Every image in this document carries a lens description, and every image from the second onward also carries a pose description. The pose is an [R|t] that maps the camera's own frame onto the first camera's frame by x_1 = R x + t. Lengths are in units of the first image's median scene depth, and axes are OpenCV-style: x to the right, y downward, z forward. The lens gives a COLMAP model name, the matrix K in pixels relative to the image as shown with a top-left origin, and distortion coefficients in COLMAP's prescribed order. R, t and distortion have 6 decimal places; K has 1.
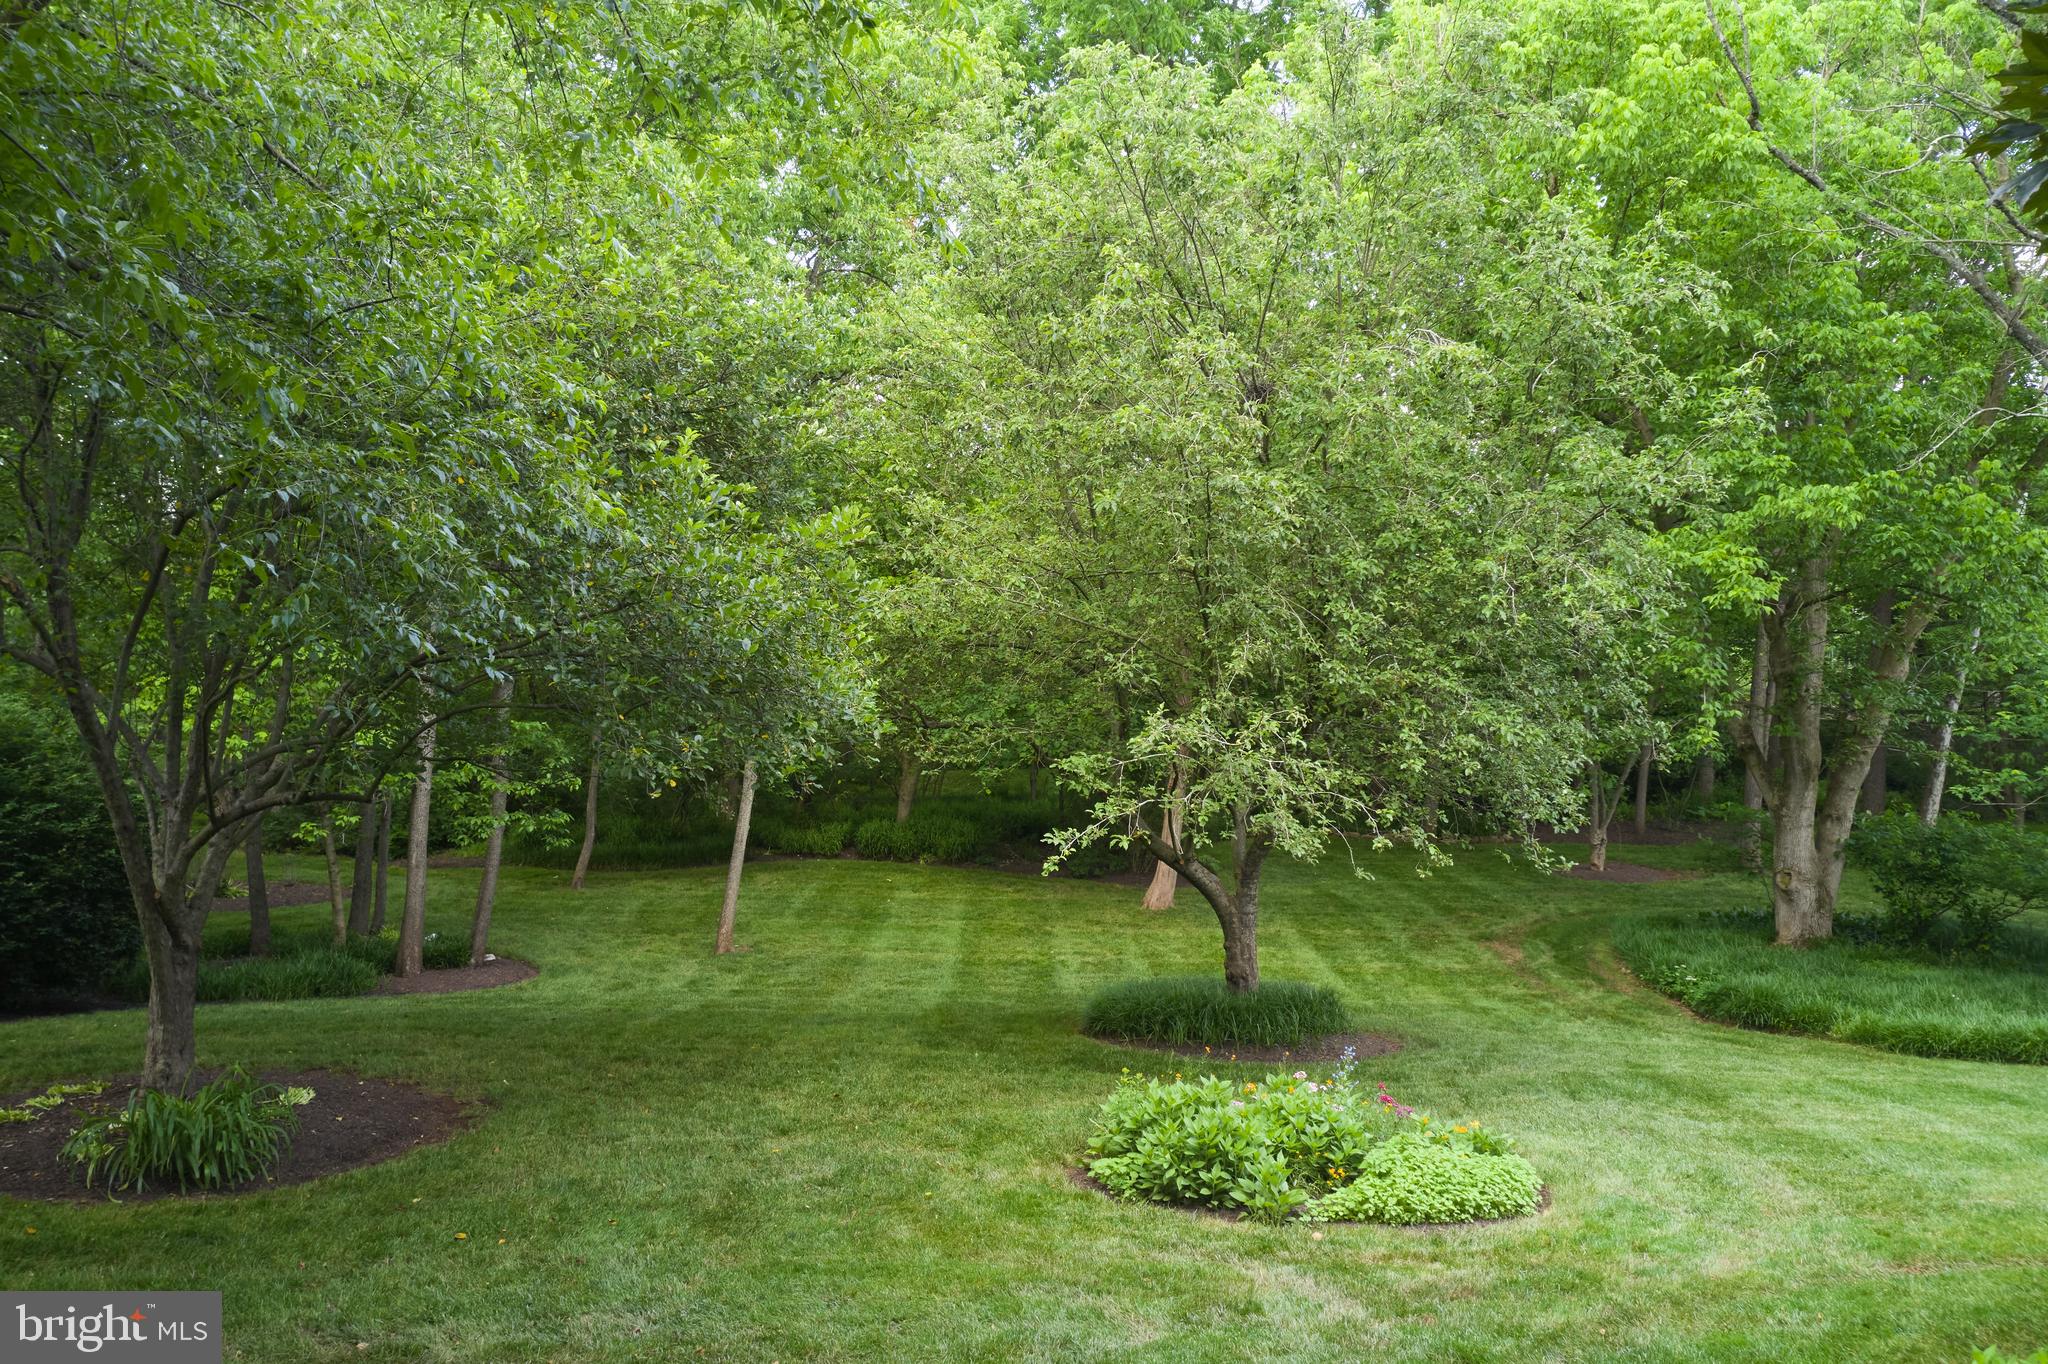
lens RADIAL K [[1633.3, 0, 1035.6], [0, 1633.3, 688.5], [0, 0, 1]] dist [0.005967, -0.008493]
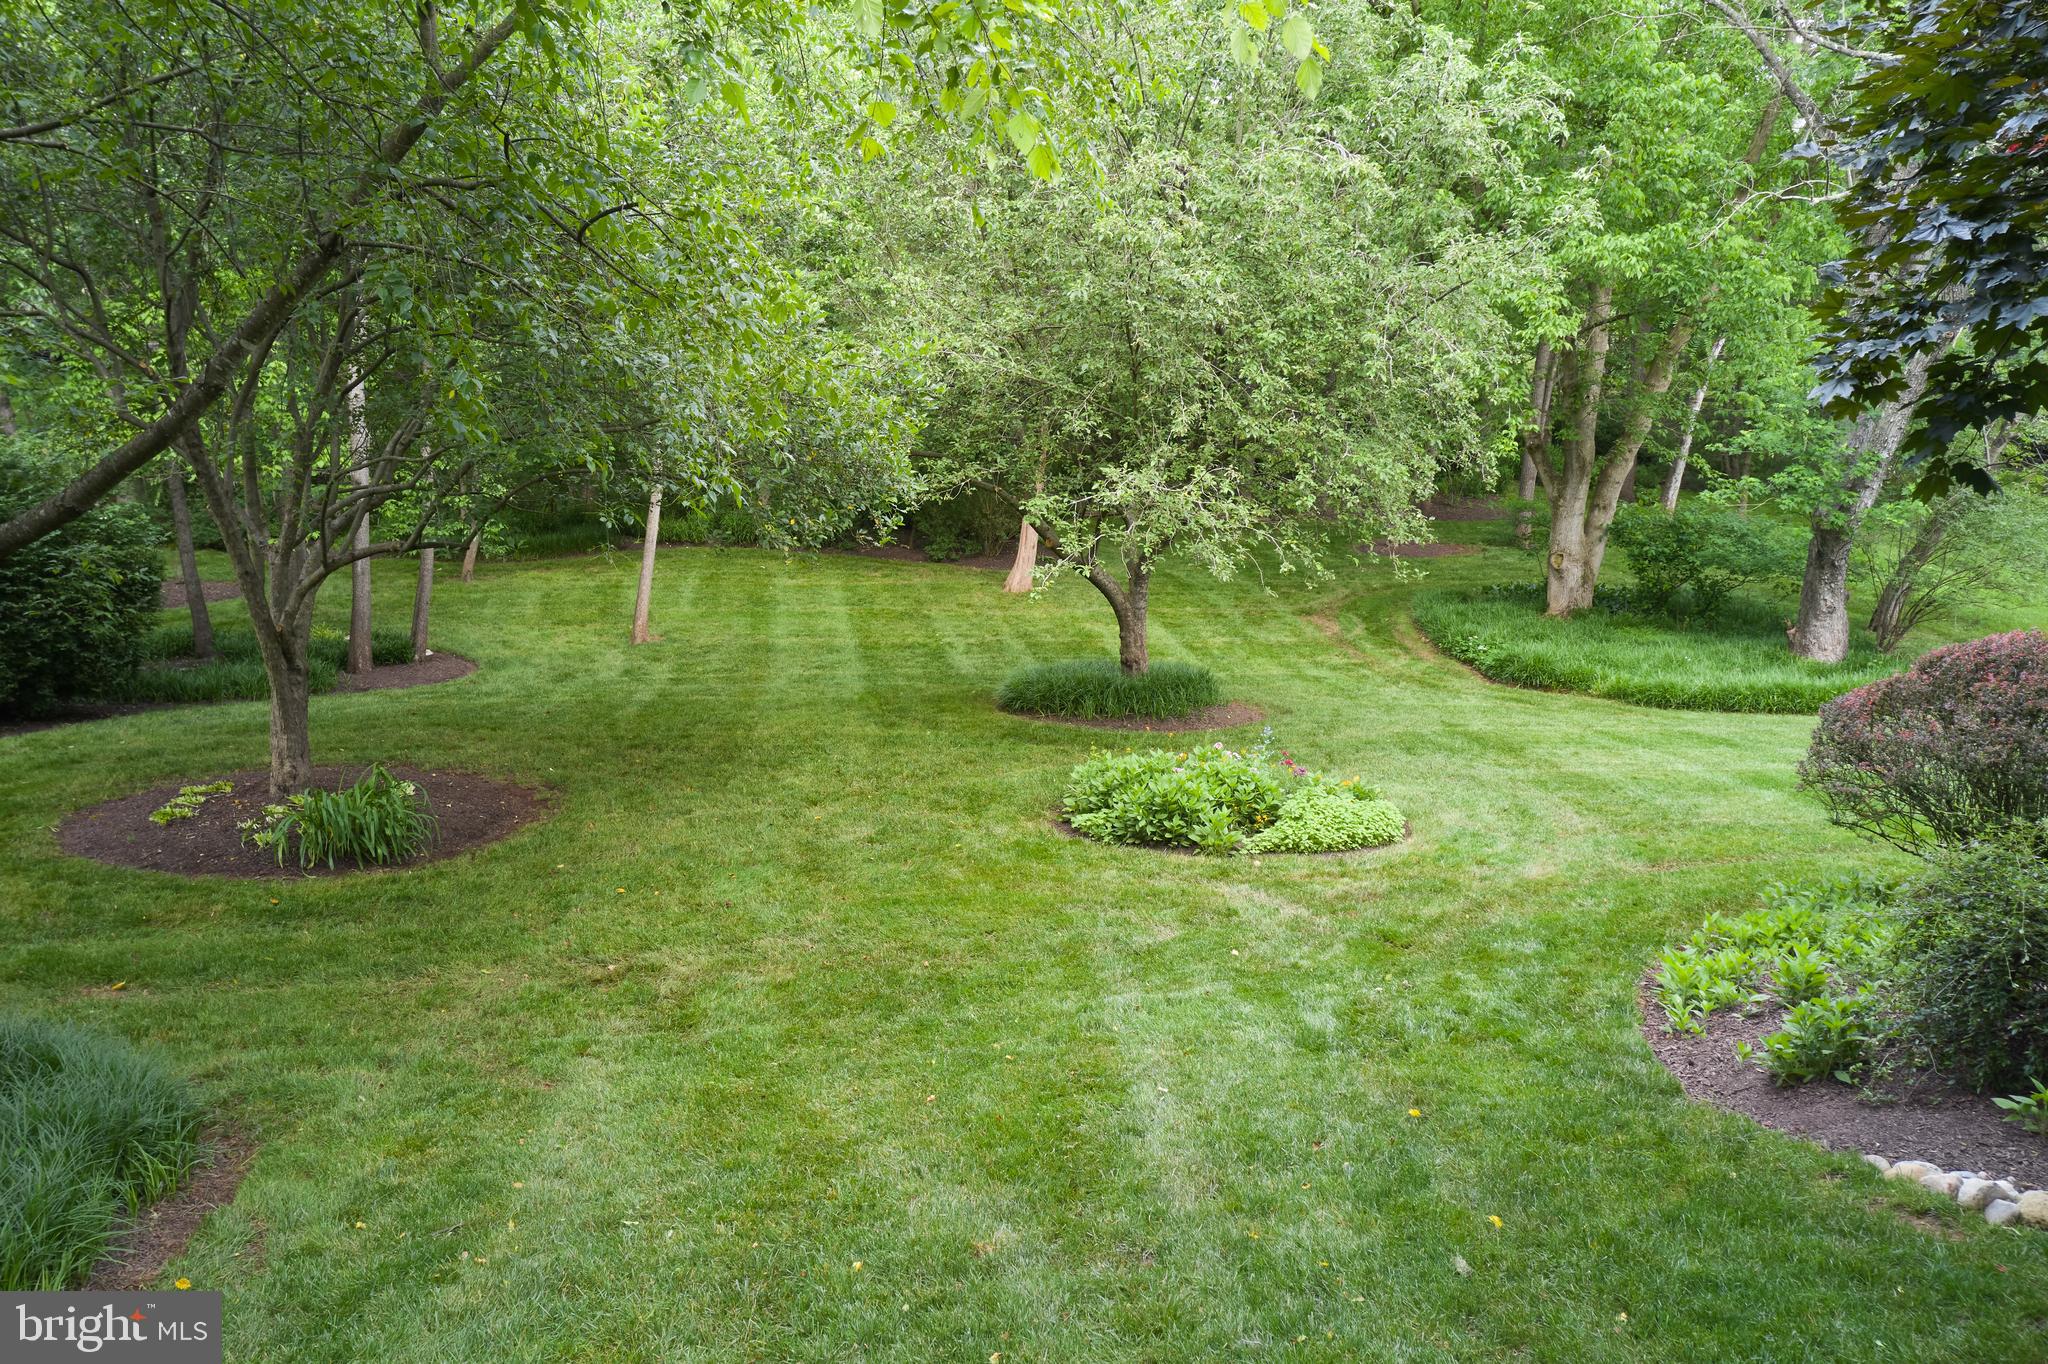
lens RADIAL K [[1633.3, 0, 1035.6], [0, 1633.3, 688.5], [0, 0, 1]] dist [0.005967, -0.008493]
pose [[0.990475, -0.027261, 0.134965, -0.147807], [-0.001493, 0.978021, 0.208503, -0.073231], [-0.137683, -0.206719, 0.968664, -0.211870]]
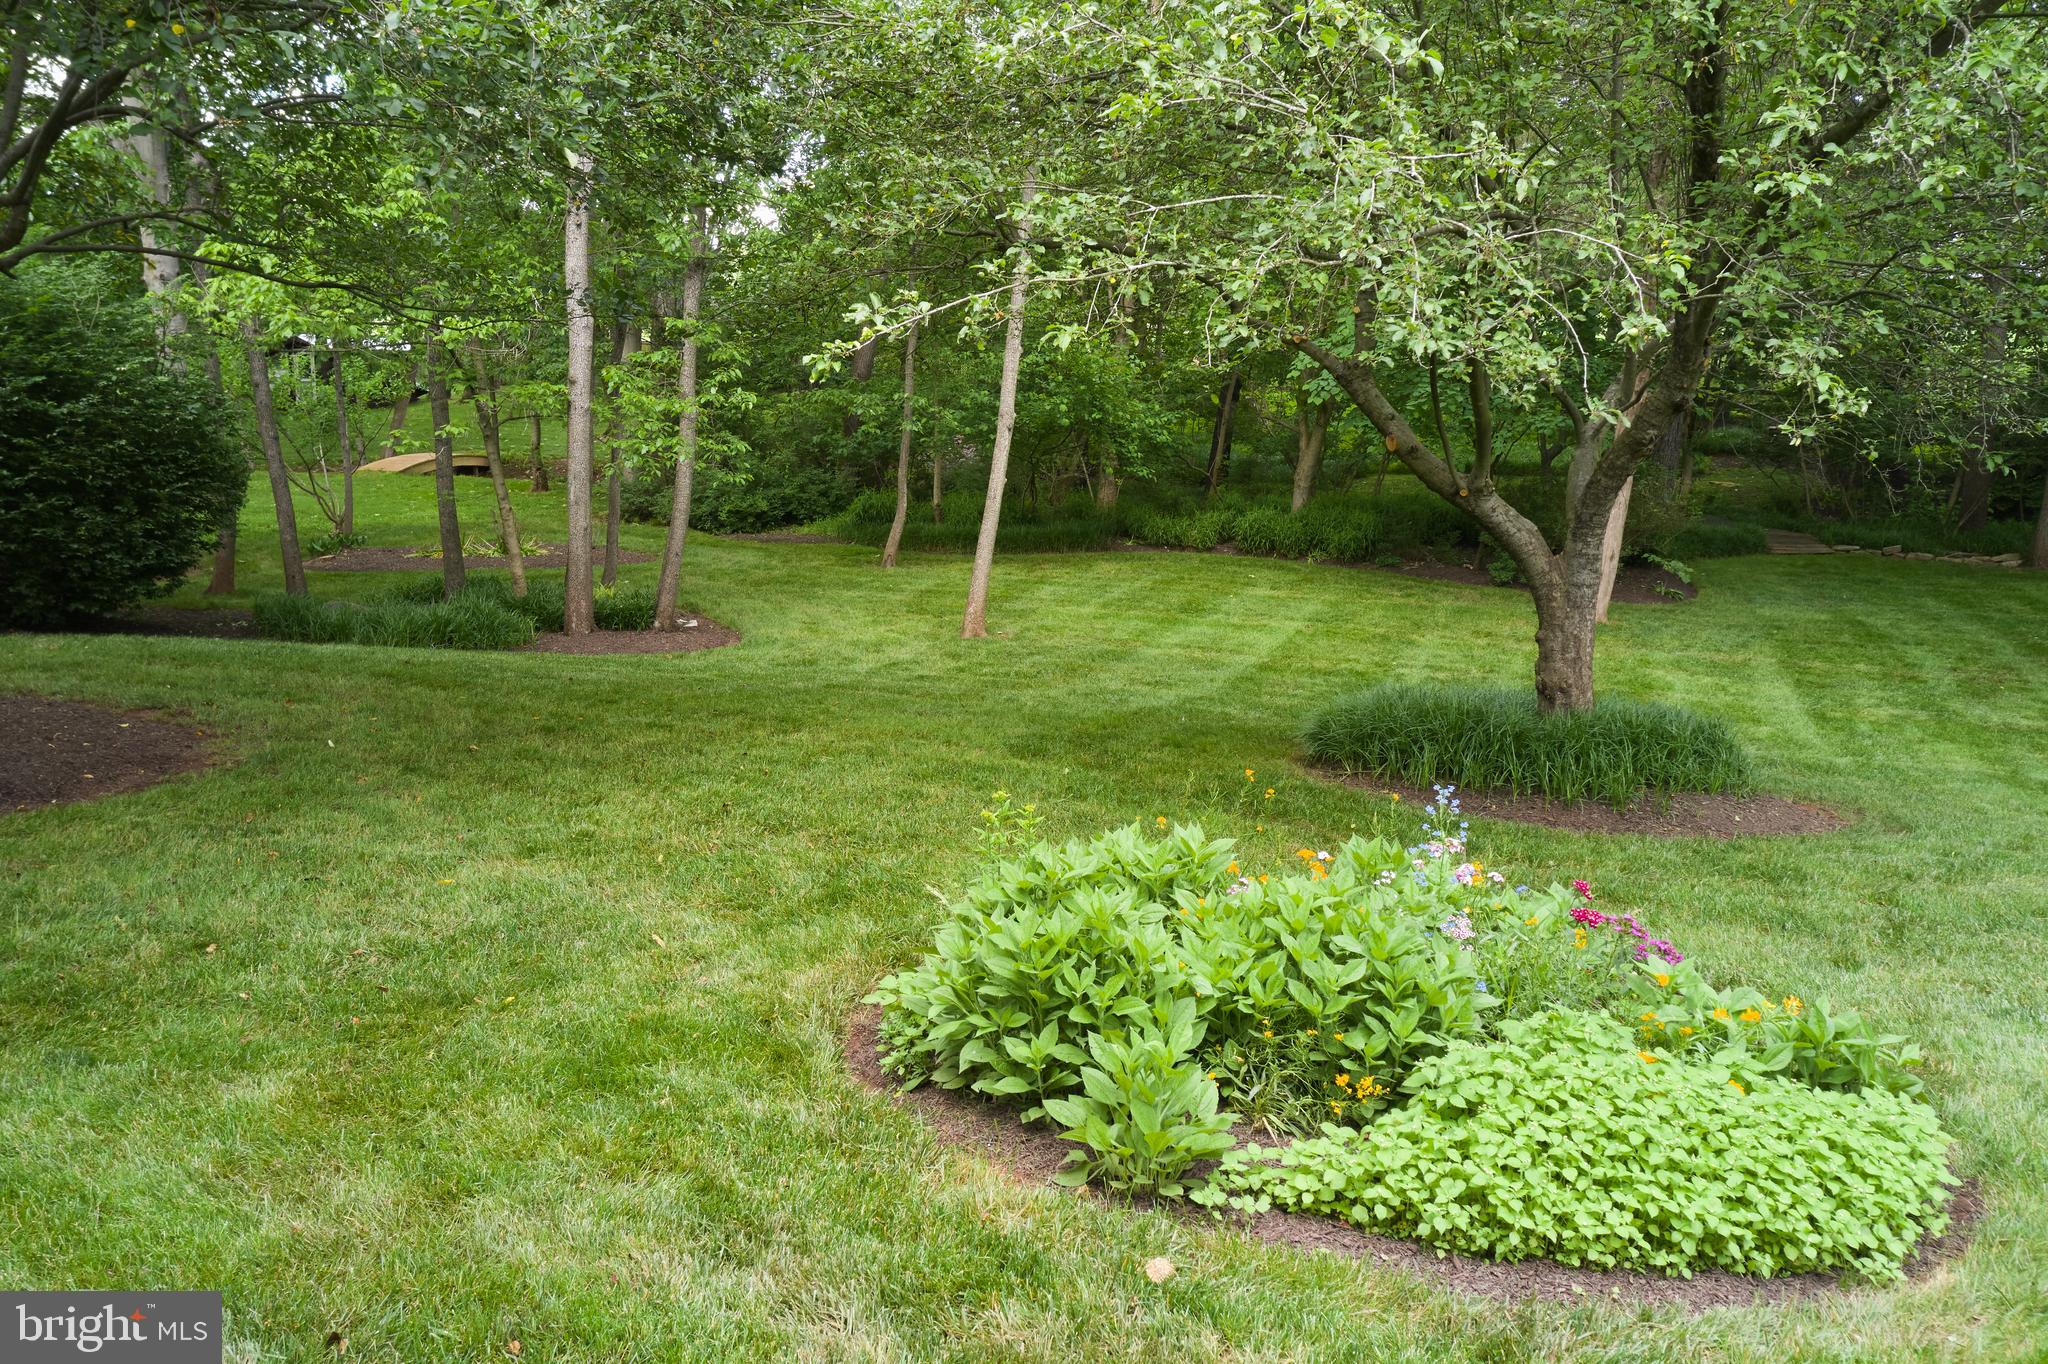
lens RADIAL K [[1640.4, 0, 1024.0], [0, 1640.4, 682.0], [0, 0, 1]] dist [0.001912, 0.005293]
pose [[0.940559, 0.065645, -0.333226, 0.193529], [-0.014350, 0.987948, 0.154118, 0.114375], [0.339327, -0.140175, 0.930166, 0.506237]]
